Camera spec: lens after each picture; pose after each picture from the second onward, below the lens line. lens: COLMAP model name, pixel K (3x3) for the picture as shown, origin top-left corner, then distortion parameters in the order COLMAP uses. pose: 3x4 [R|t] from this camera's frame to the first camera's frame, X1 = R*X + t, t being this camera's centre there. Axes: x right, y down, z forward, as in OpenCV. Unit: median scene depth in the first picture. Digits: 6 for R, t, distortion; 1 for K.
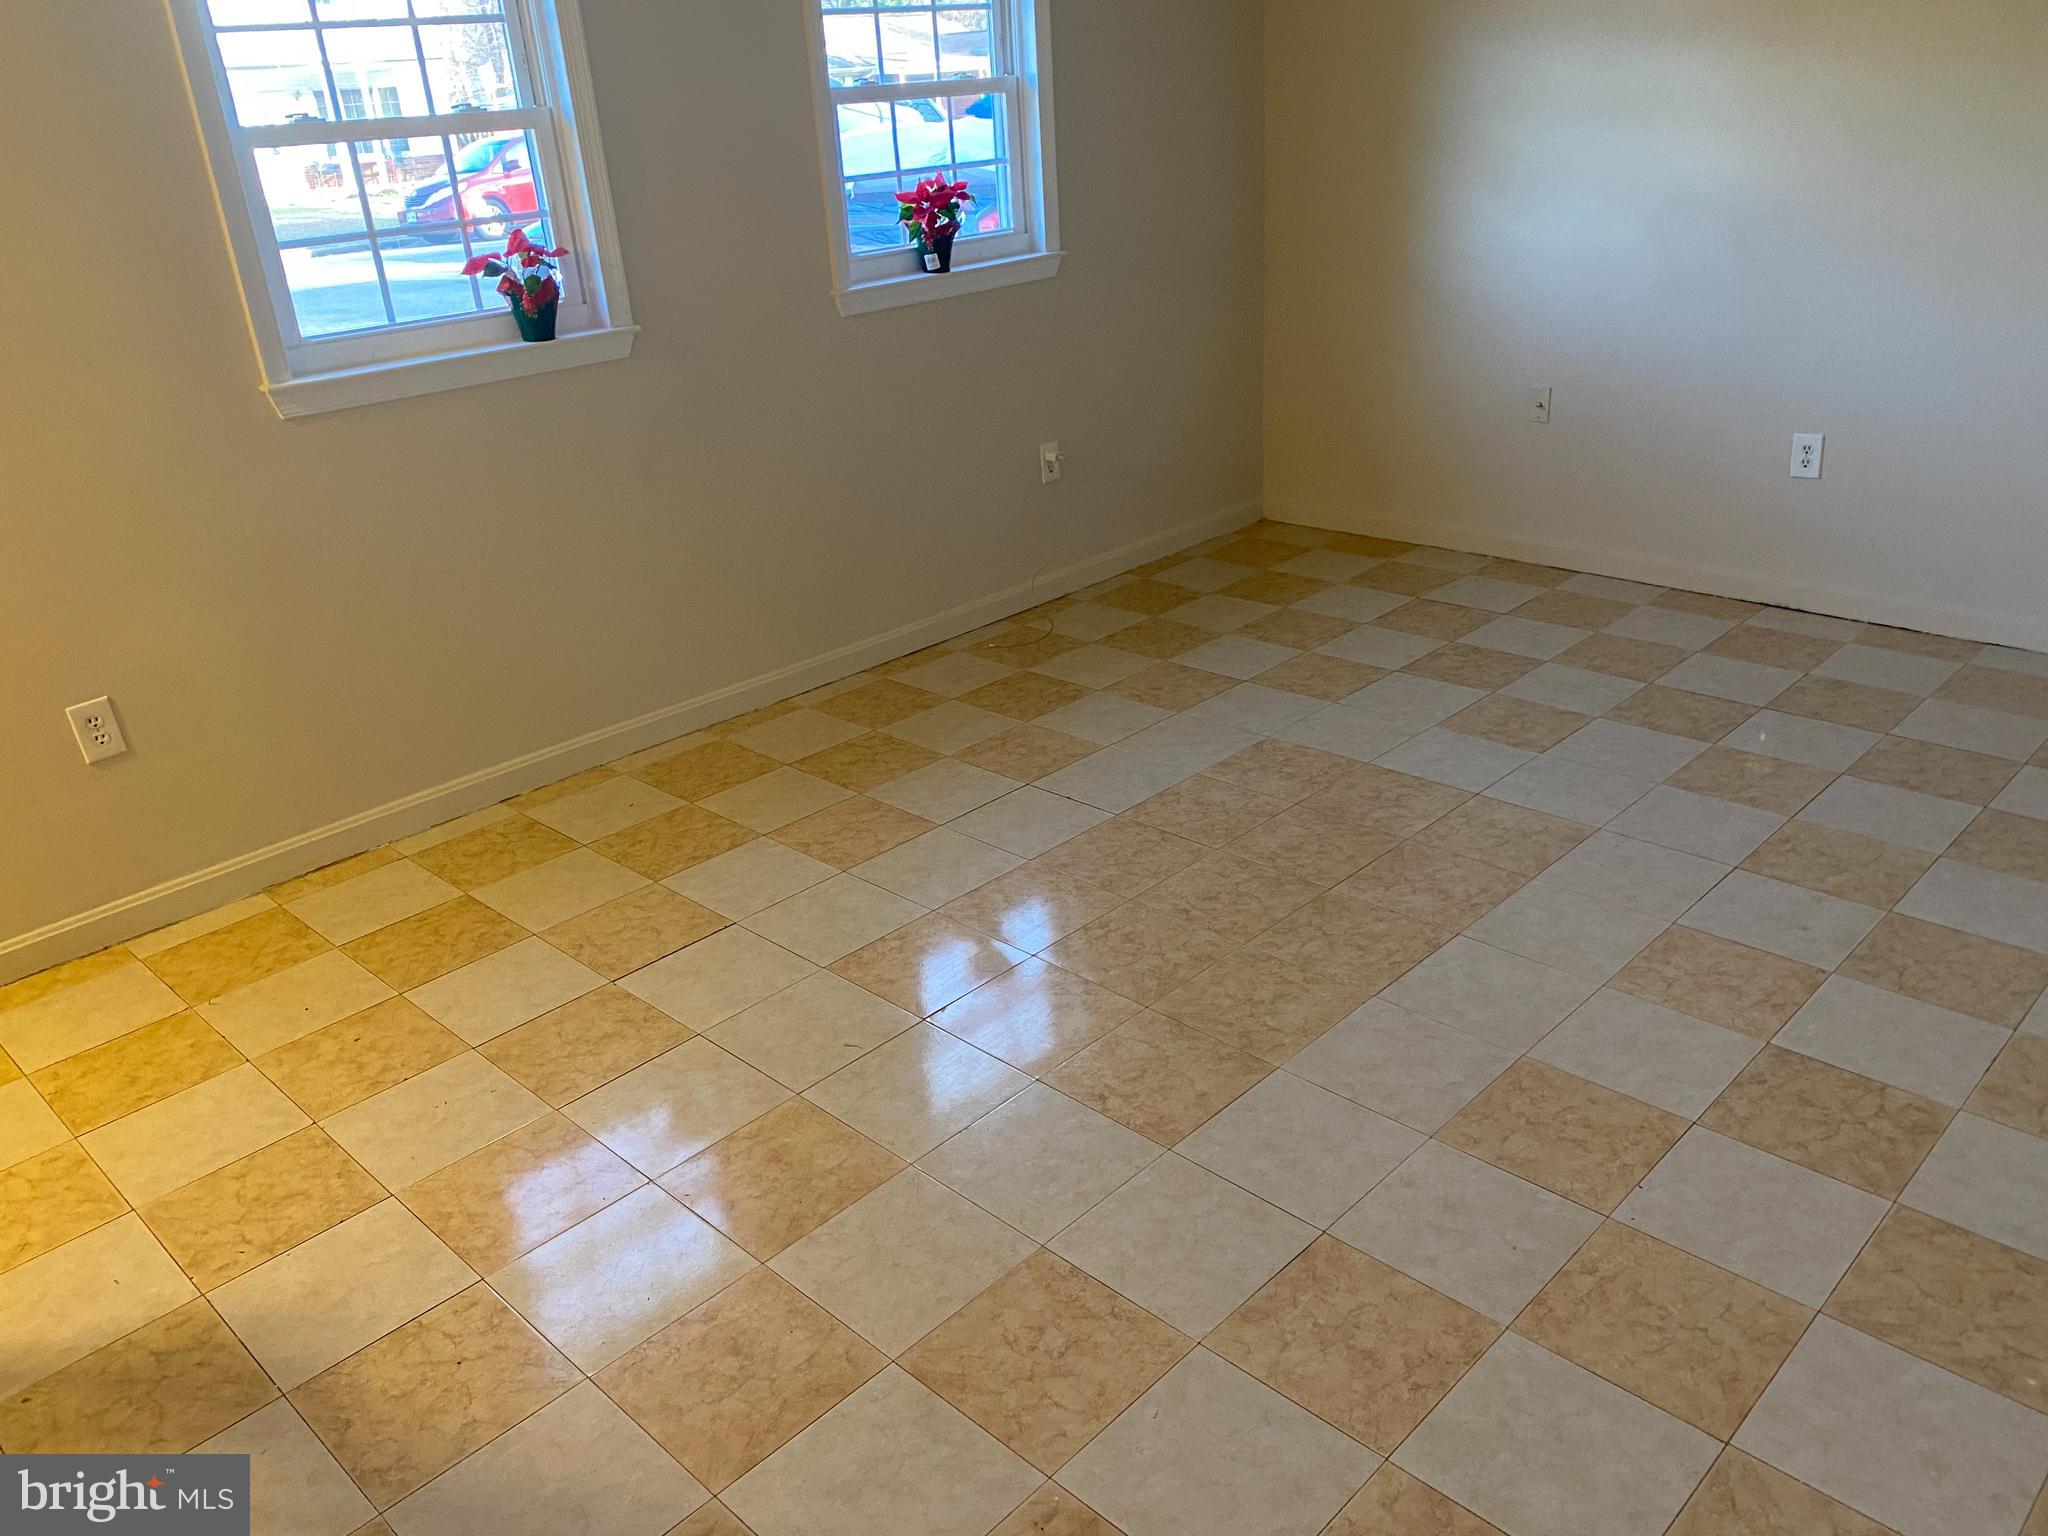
lens RADIAL K [[1547.3, 0, 1025.9], [0, 1547.3, 785.6], [0, 0, 1]] dist [0.091839, -0.155648]
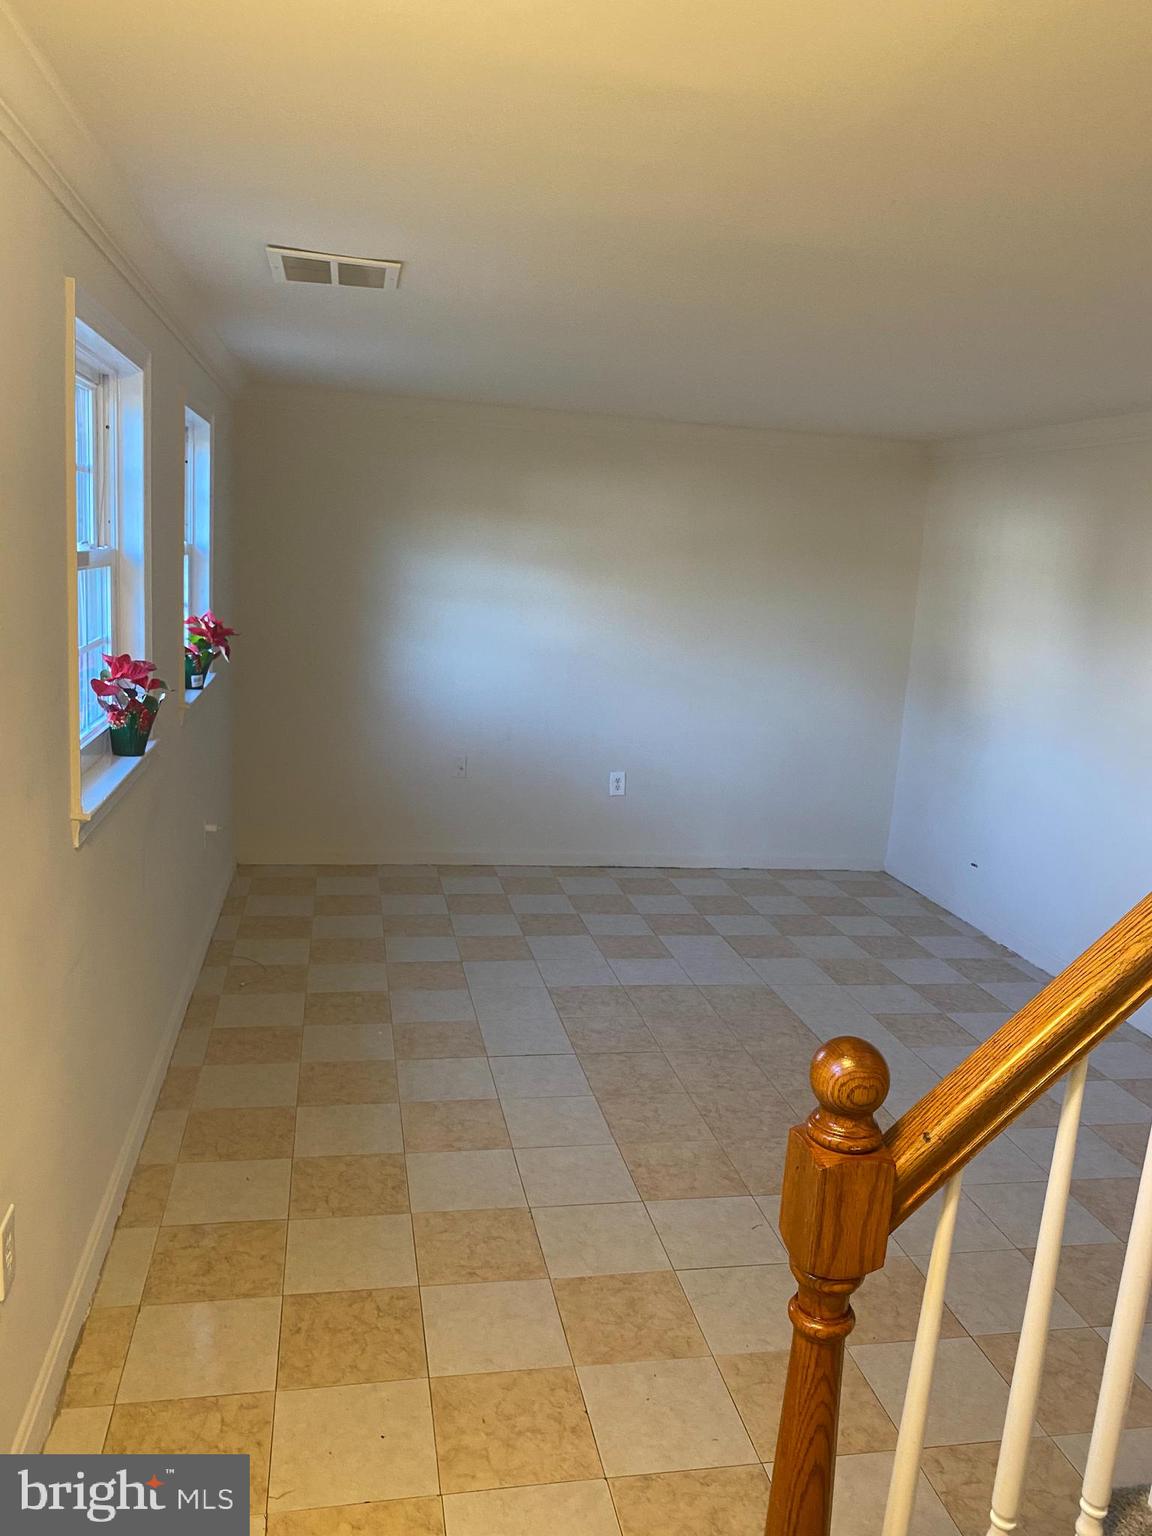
lens RADIAL K [[1167.0, 0, 581.5], [0, 1167.0, 771.0], [0, 0, 1]] dist [0.024664, -0.011523]
pose [[0.555277, -0.061468, 0.829391, -0.831054], [0.254570, 0.961959, -0.099141, -0.125877], [-0.791746, 0.266189, 0.549801, 0.350689]]
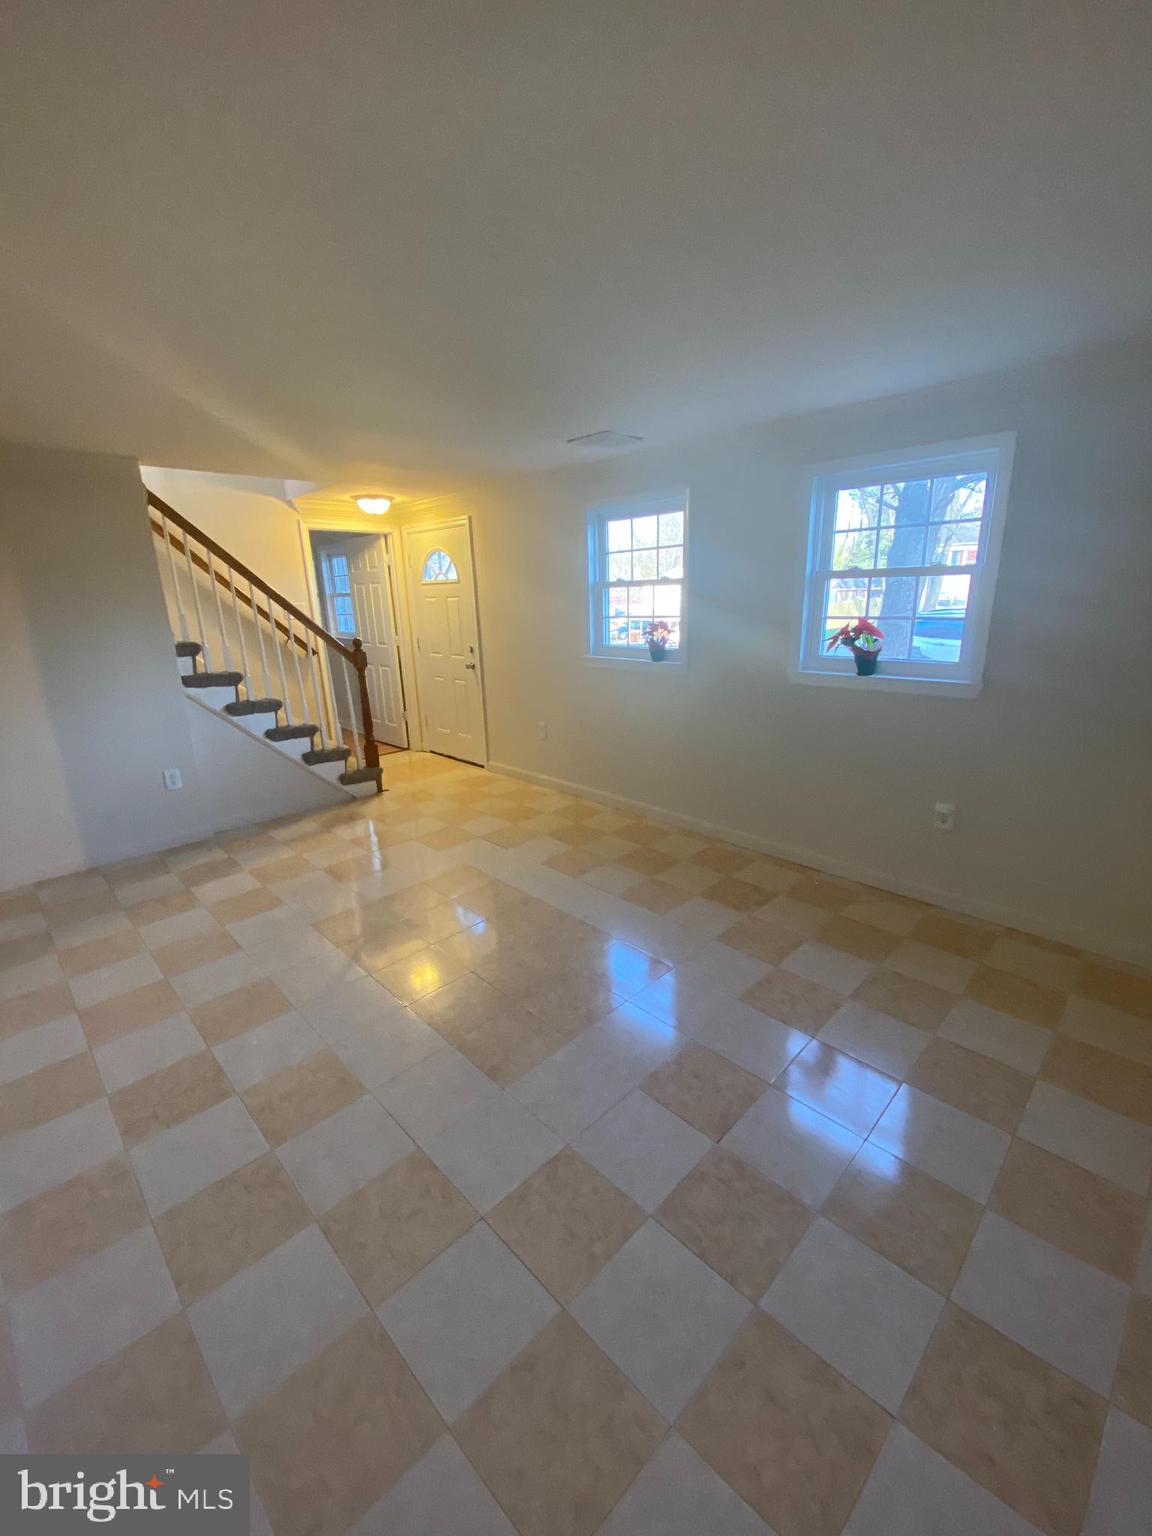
lens RADIAL K [[614.5, 0, 588.2], [0, 614.5, 766.9], [0, 0, 1]] dist [0.033617, -0.038128]
pose [[-0.001578, 0.328947, -0.944347, 0.780555], [-0.395466, 0.867160, 0.302721, -0.417129], [0.918479, 0.373934, 0.128719, 0.863443]]
